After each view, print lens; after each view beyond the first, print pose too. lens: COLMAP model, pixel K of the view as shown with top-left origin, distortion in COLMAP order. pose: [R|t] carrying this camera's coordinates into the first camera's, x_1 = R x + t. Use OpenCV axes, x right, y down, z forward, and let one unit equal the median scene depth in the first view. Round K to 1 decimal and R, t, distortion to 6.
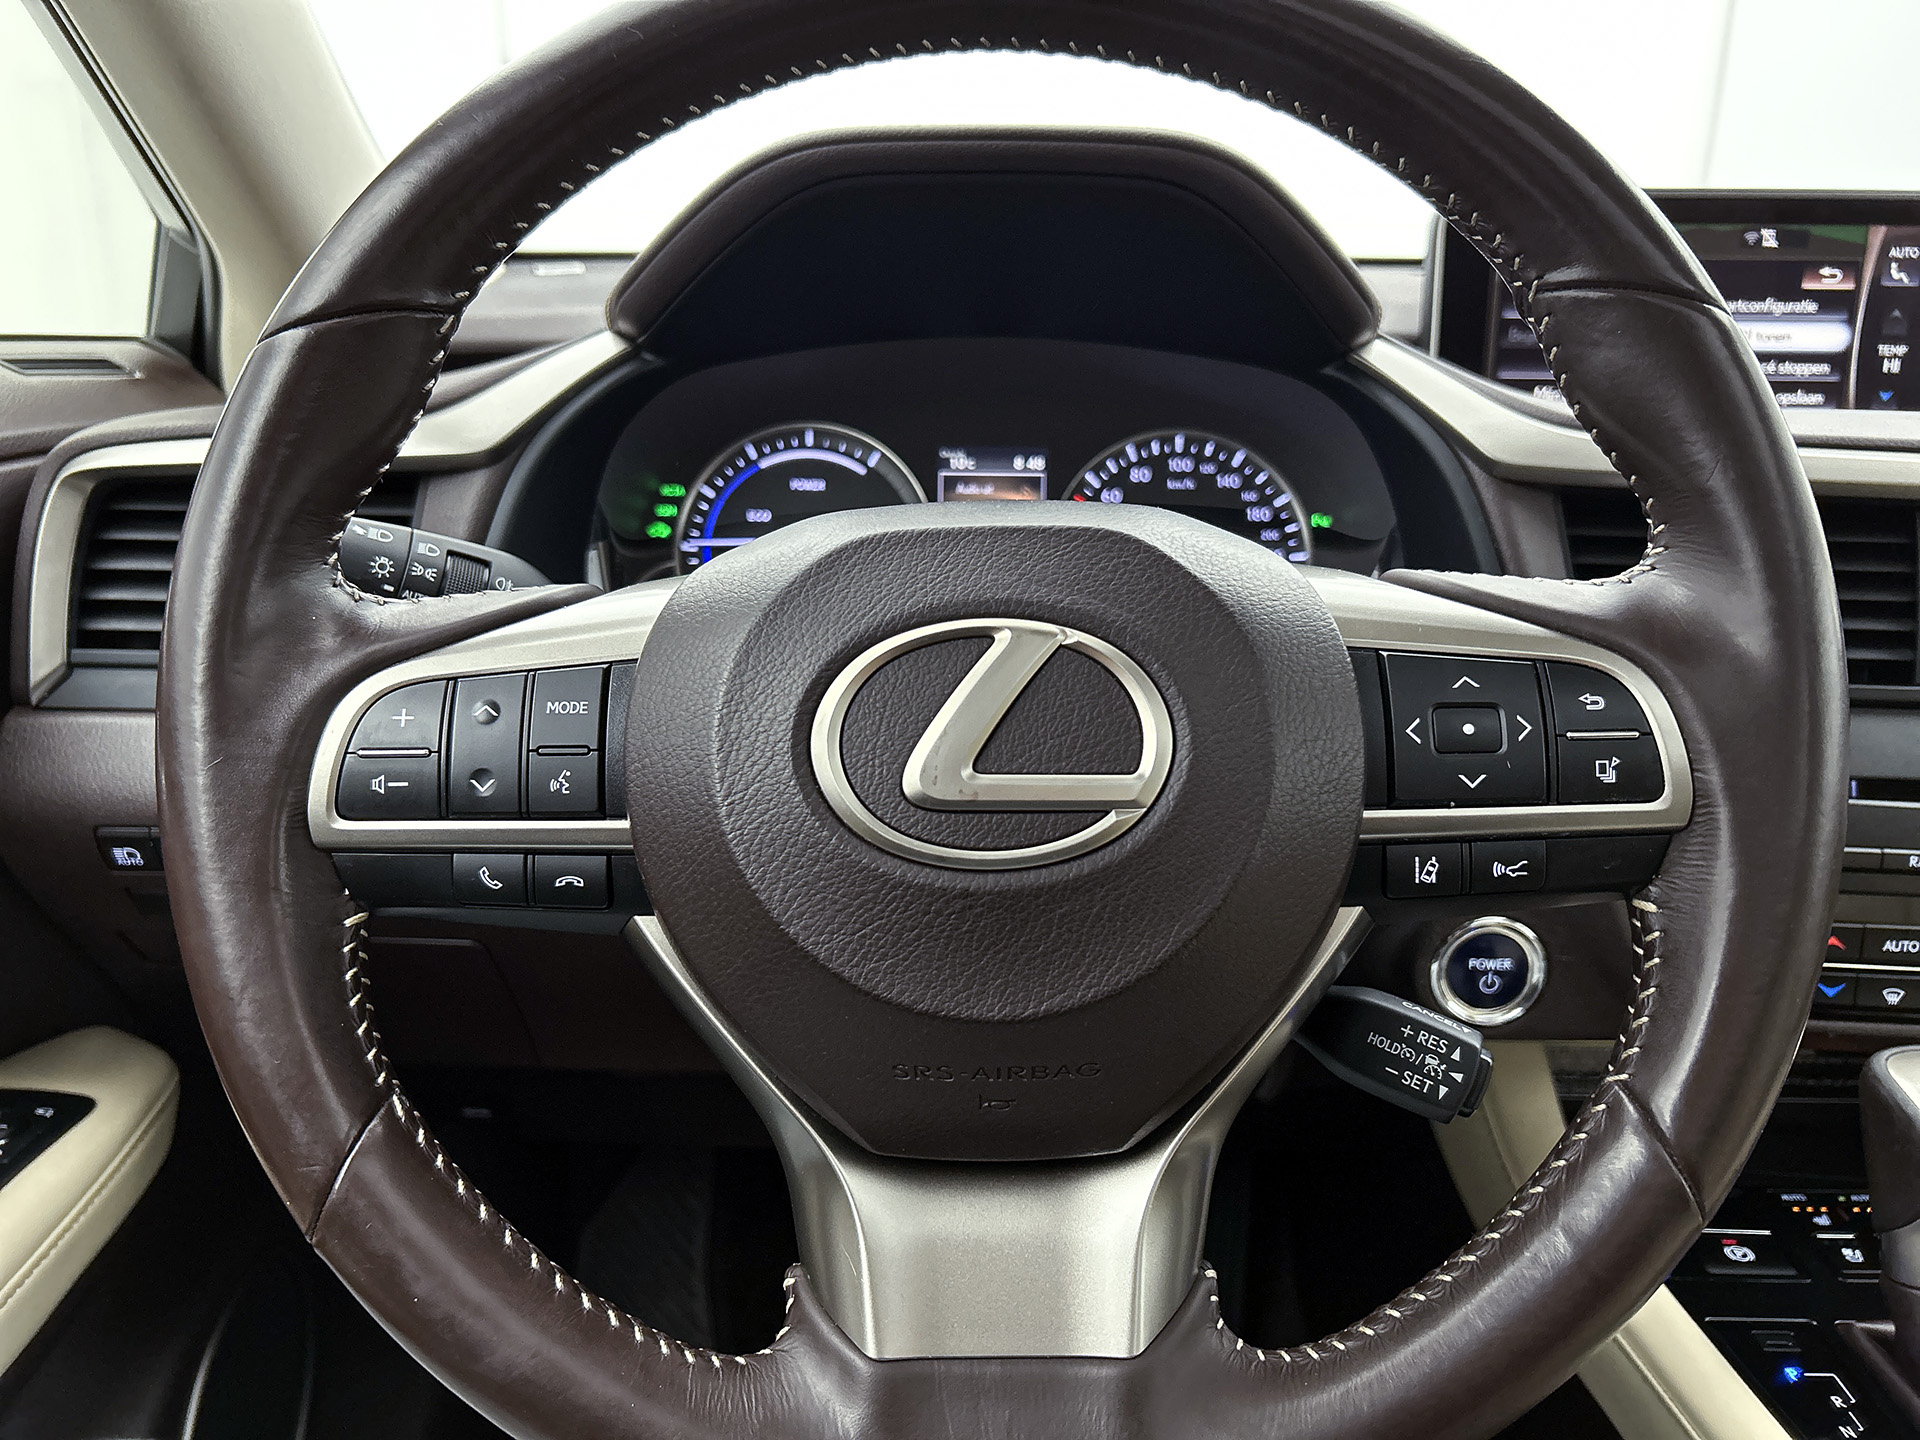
lens RADIAL K [[1463.0, 0, 948.3], [0, 1463.0, 717.4], [0, 0, 1]] dist [0.017558, -0.064391]
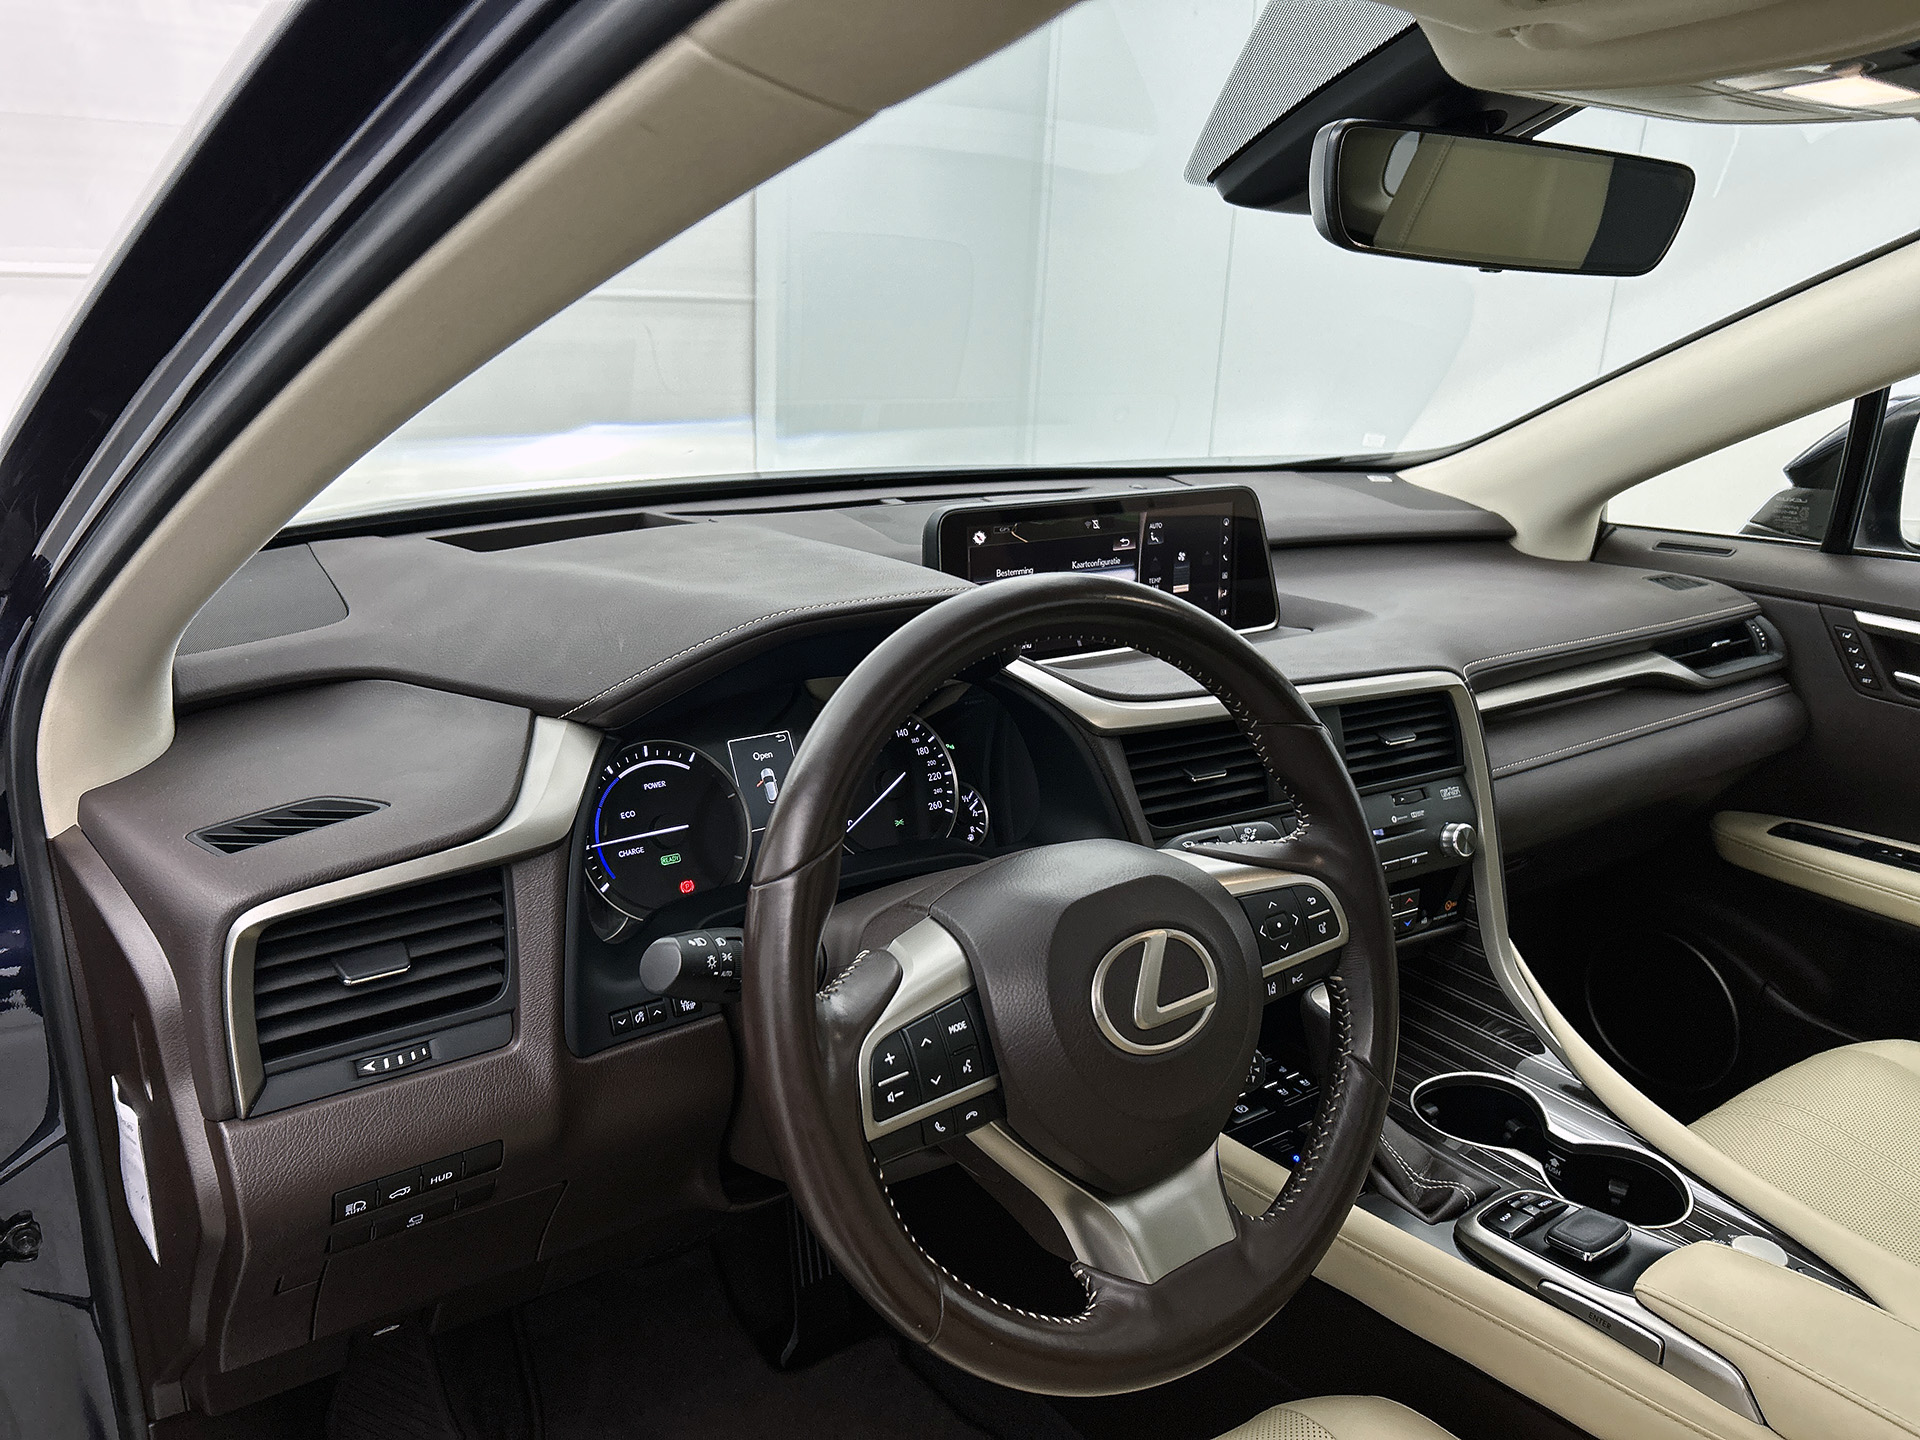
lens RADIAL K [[1406.4, 0, 960.9], [0, 1406.4, 672.5], [0, 0, 1]] dist [0.064062, -0.001067]
pose [[0.791822, -0.142209, 0.593965, -0.651300], [0.153004, 0.987691, 0.032504, -0.264705], [-0.591276, 0.065142, 0.803834, -0.264060]]
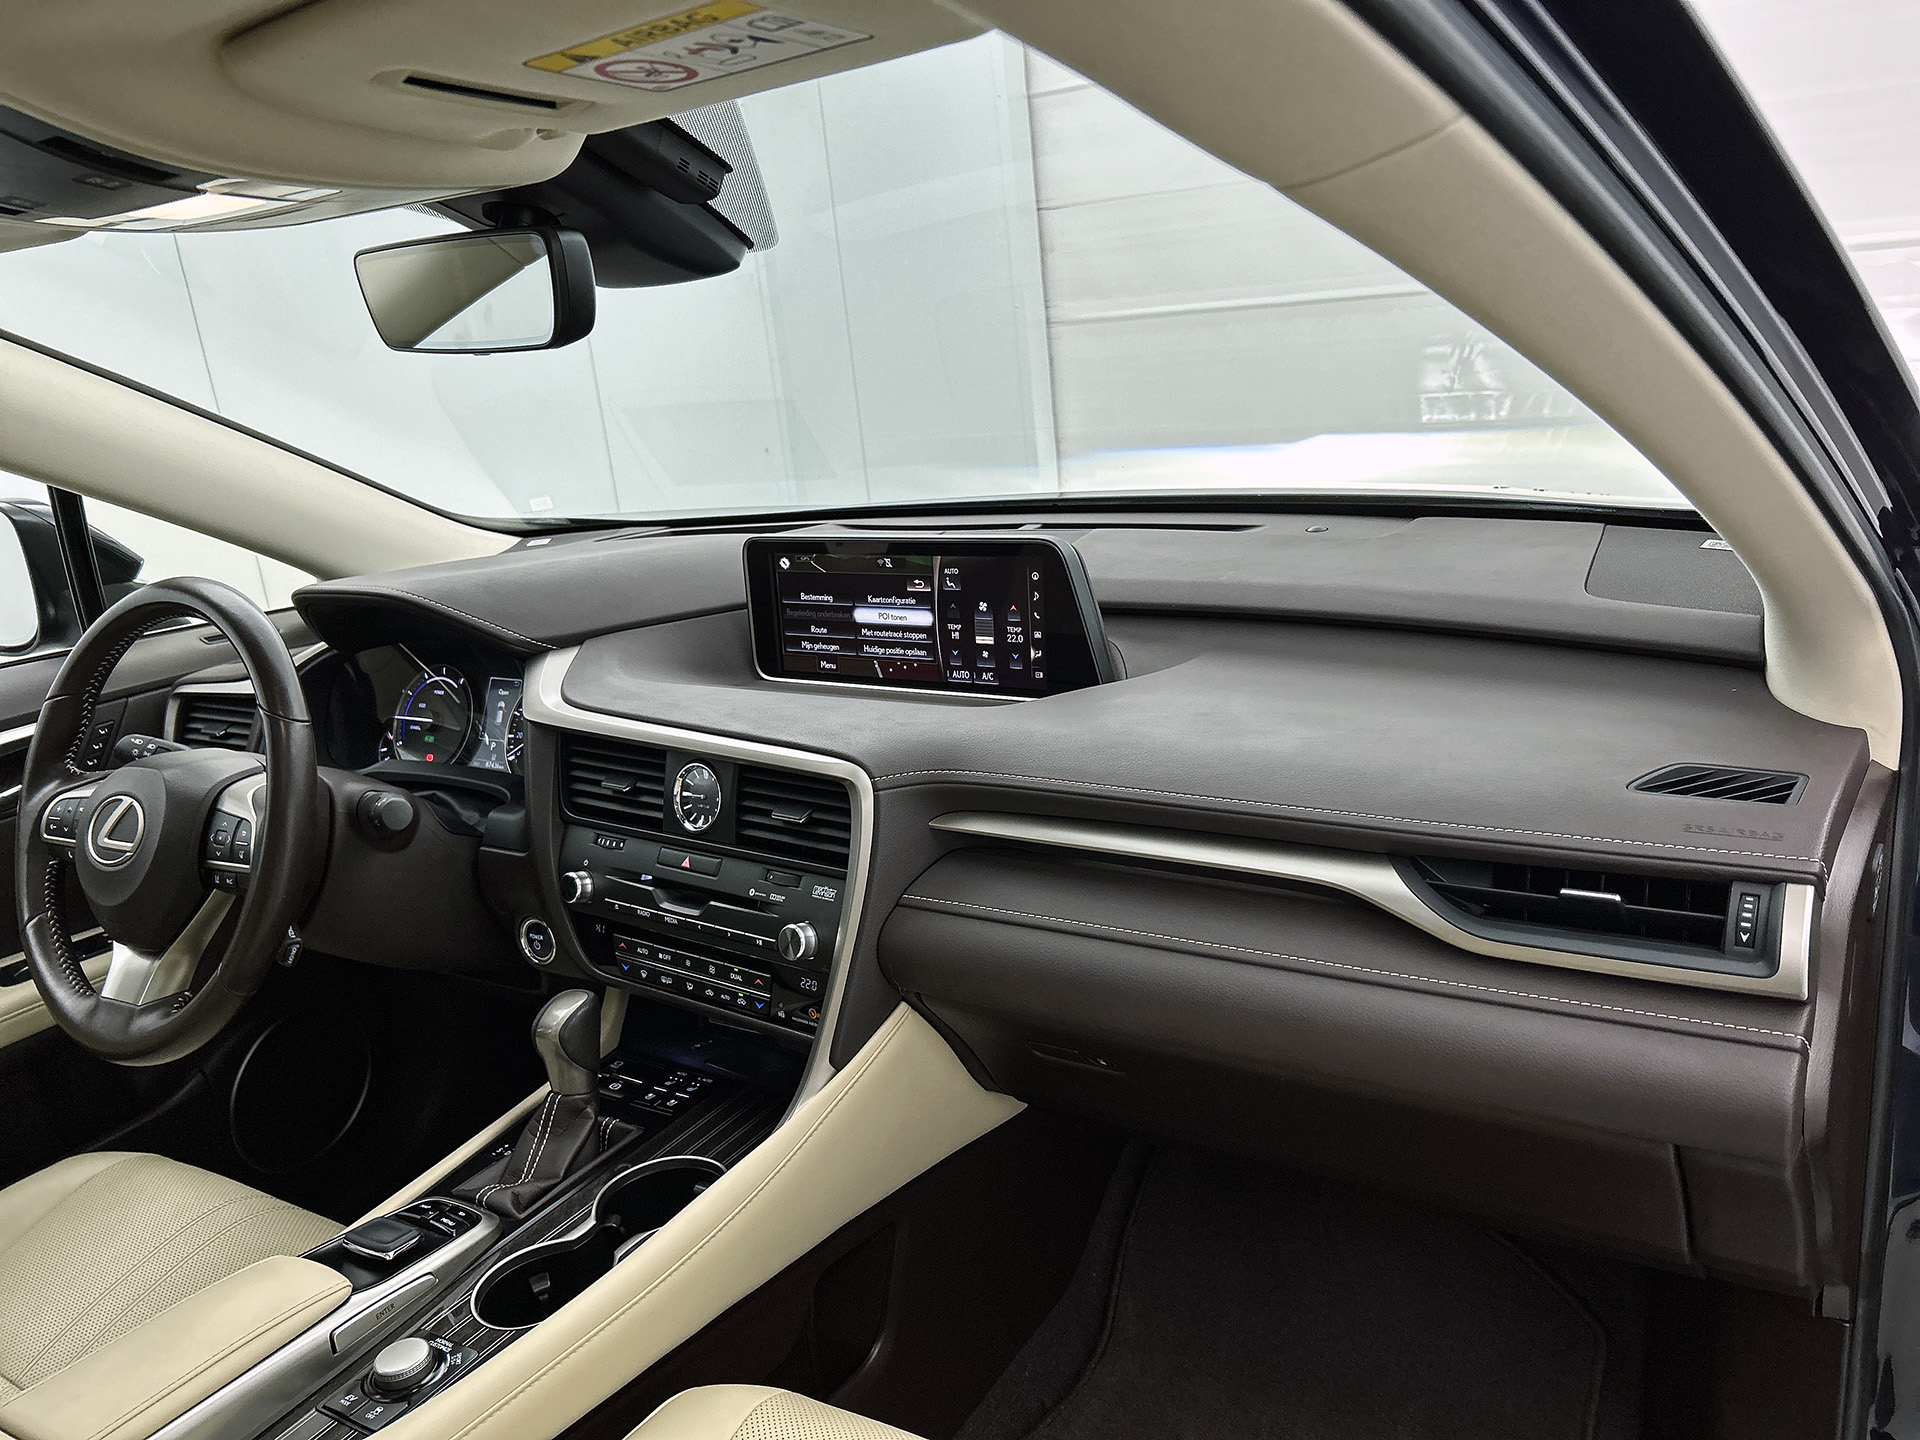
lens RADIAL K [[1406.4, 0, 960.9], [0, 1406.4, 672.5], [0, 0, 1]] dist [0.064062, -0.001067]
pose [[0.869870, 0.039877, -0.491667, 1.673673], [-0.051574, 0.998617, -0.010254, -0.206528], [0.490578, 0.034277, 0.870723, -0.496497]]
